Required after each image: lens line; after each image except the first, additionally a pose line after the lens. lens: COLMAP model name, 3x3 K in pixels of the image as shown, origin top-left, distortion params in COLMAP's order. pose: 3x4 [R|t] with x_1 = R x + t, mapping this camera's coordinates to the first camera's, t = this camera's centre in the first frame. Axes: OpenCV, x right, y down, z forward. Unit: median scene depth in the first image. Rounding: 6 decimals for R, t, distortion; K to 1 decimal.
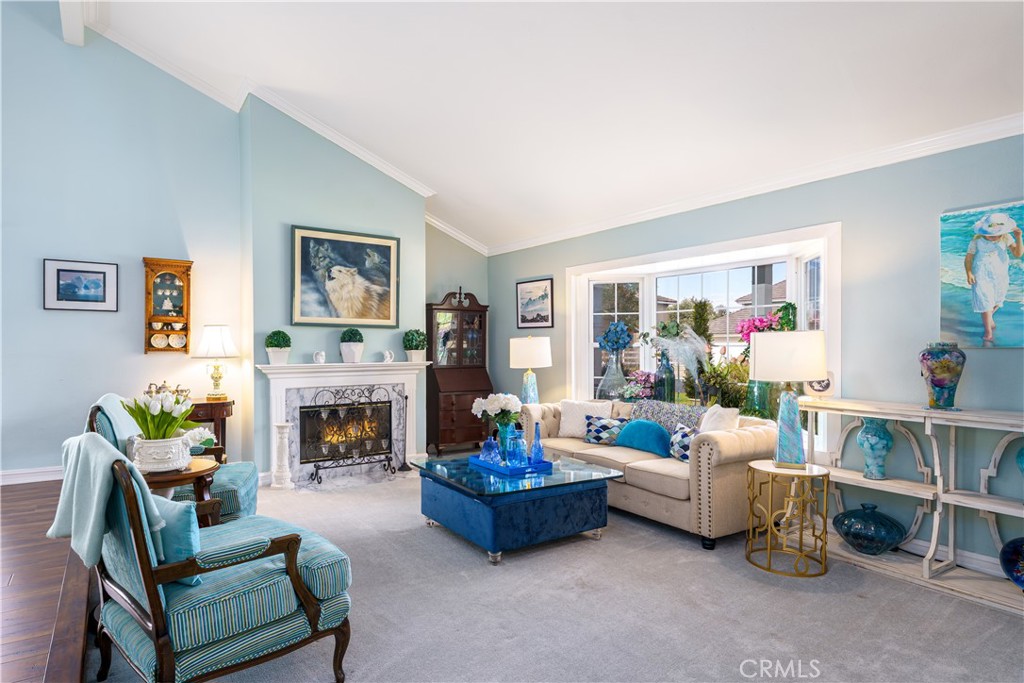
lens RADIAL K [[584.8, 0, 505.4], [0, 584.8, 347.8], [0, 0, 1]] dist [-0.005114, 0.000971]
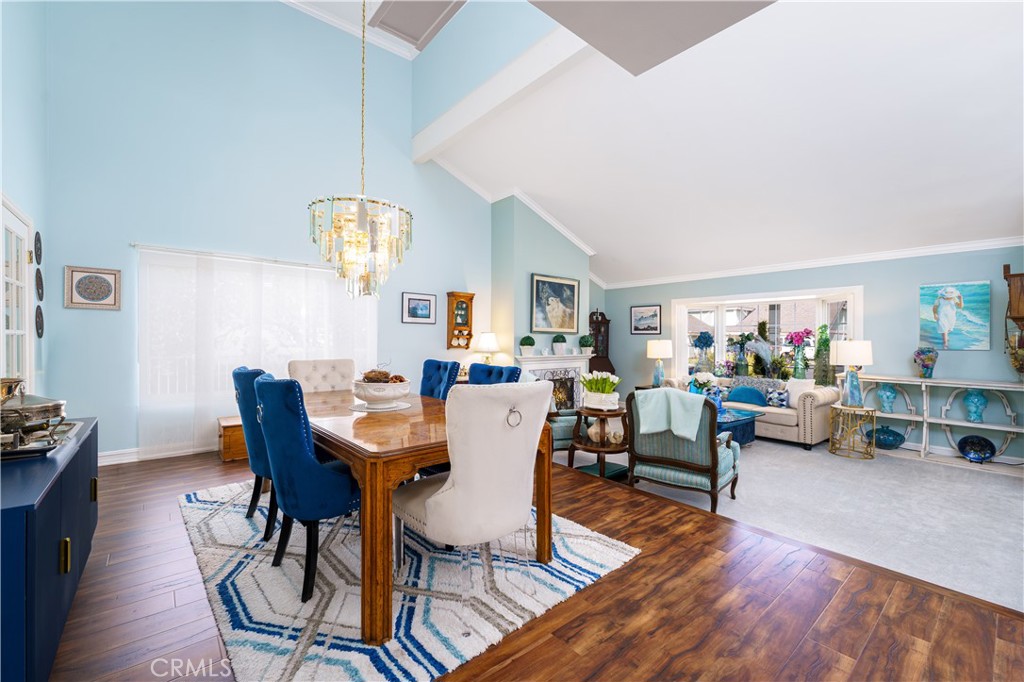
lens RADIAL K [[439.5, 0, 518.1], [0, 439.5, 339.9], [0, 0, 1]] dist [-0.001616, -0.000151]
pose [[0.993104, 0.005741, 0.117096, -0.557640], [-0.005413, 0.999980, -0.003118, -0.013539], [-0.117112, 0.002462, 0.993116, -0.253133]]
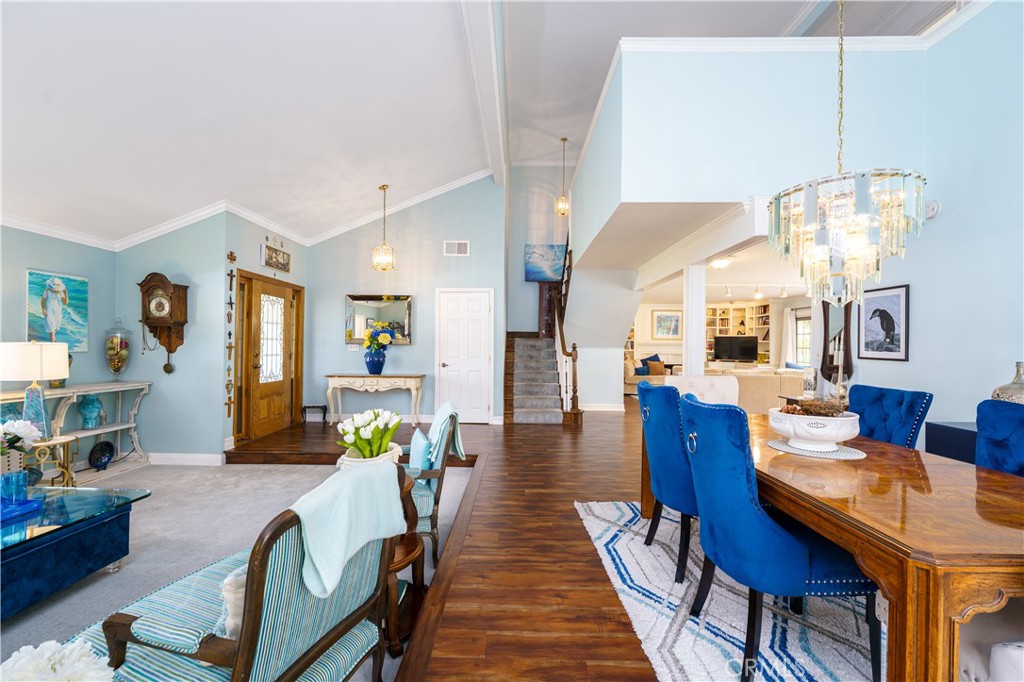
lens RADIAL K [[439.5, 0, 509.4], [0, 439.5, 342.6], [0, 0, 1]] dist [-0.001616, -0.000151]
pose [[-0.817310, -0.001962, 0.576194, -0.659584], [-0.001666, 0.999998, 0.001042, -0.020524], [-0.576195, -0.000109, -0.817312, 0.783521]]
